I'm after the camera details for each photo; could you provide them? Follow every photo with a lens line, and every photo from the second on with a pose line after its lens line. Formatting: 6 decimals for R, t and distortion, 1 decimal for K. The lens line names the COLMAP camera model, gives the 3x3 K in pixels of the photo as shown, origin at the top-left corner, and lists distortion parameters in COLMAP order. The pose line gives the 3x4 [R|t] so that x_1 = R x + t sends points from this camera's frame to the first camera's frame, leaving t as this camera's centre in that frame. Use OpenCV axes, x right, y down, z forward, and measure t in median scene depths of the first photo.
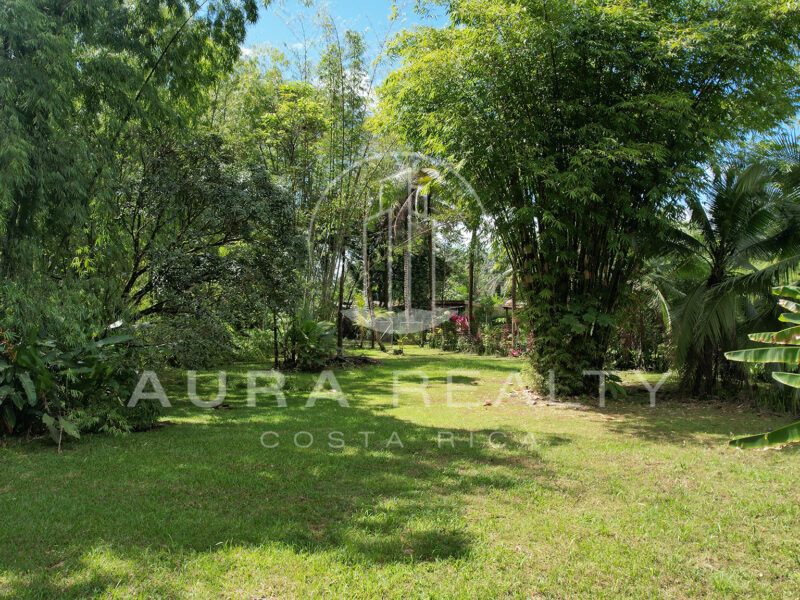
lens RADIAL K [[513.4, 0, 401.8], [0, 513.4, 302.5], [0, 0, 1]] dist [-0.000509, -0.000034]
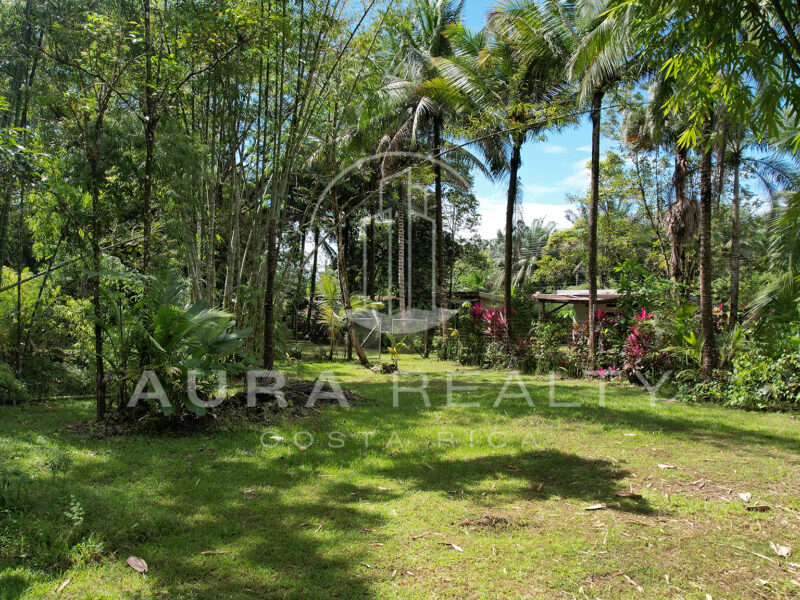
lens RADIAL K [[513.4, 0, 398.2], [0, 513.4, 299.4], [0, 0, 1]] dist [-0.000509, -0.000034]
pose [[0.999910, -0.012137, -0.005753, 0.009008], [0.012133, 0.999926, -0.000789, 0.014488], [0.005762, 0.000719, 0.999983, 0.363846]]
